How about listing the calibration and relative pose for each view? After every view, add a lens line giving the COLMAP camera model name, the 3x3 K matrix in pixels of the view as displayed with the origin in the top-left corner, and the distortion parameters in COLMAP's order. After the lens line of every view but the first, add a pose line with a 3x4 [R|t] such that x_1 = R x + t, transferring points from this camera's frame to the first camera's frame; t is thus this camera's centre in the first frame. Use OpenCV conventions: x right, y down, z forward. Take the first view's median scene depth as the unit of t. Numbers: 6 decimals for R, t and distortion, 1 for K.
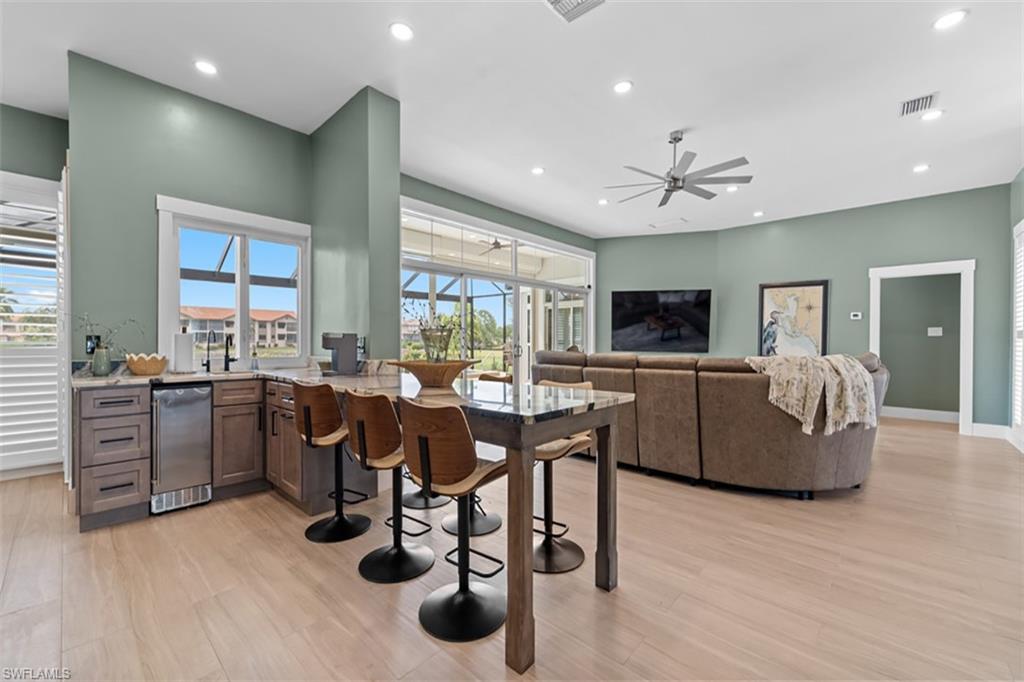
lens RADIAL K [[415.1, 0, 505.1], [0, 415.1, 341.6], [0, 0, 1]] dist [-0.000414, -0.001521]
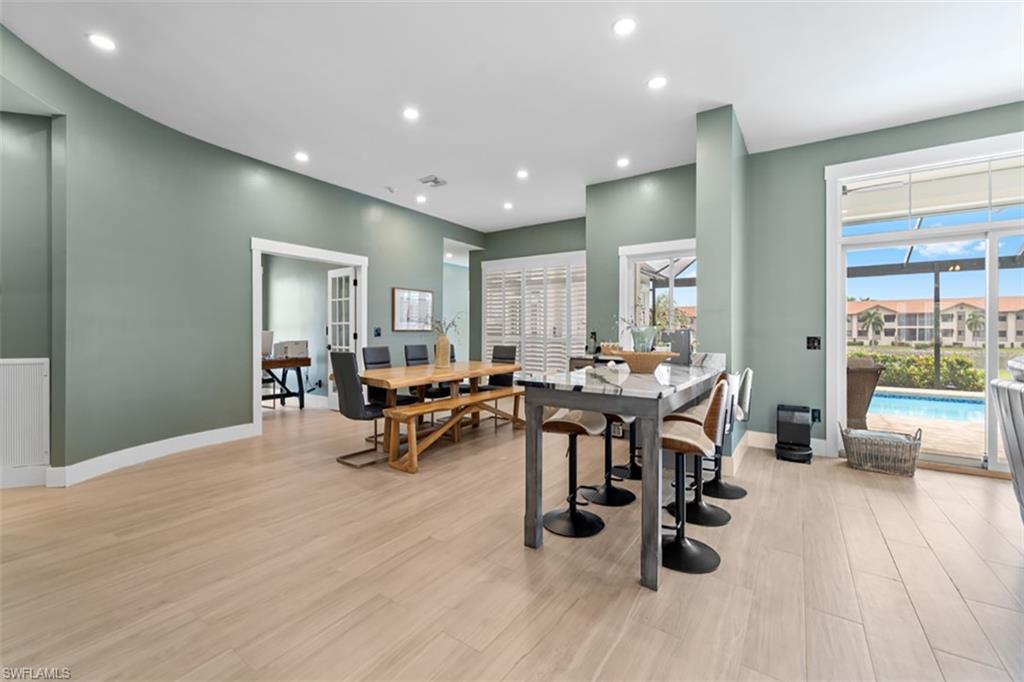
lens RADIAL K [[415.1, 0, 503.6], [0, 415.1, 334.0], [0, 0, 1]] dist [-0.000414, -0.001521]
pose [[0.126369, 0.000967, -0.991983, 0.429514], [-0.010924, 0.999940, -0.000416, -0.000302], [0.991923, 0.010889, 0.126372, 0.191524]]
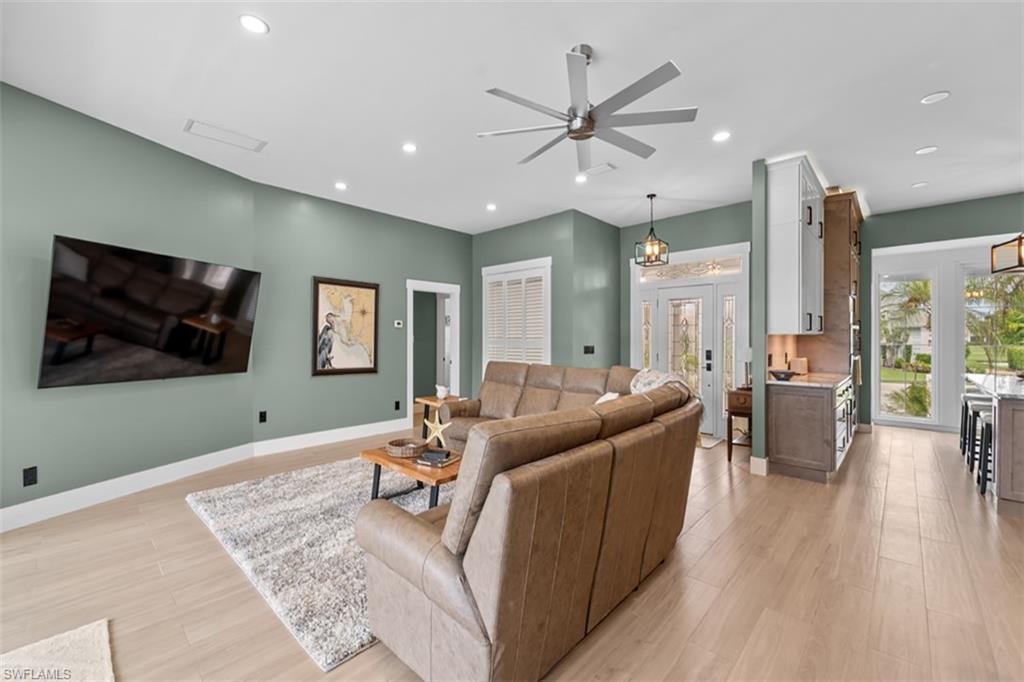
lens RADIAL K [[415.1, 0, 514.6], [0, 415.1, 337.4], [0, 0, 1]] dist [-0.000414, -0.001521]
pose [[0.012220, 0.000578, 0.999925, -0.170229], [0.006631, 0.999978, -0.000659, -0.028413], [-0.999903, 0.006639, 0.012216, 0.751412]]
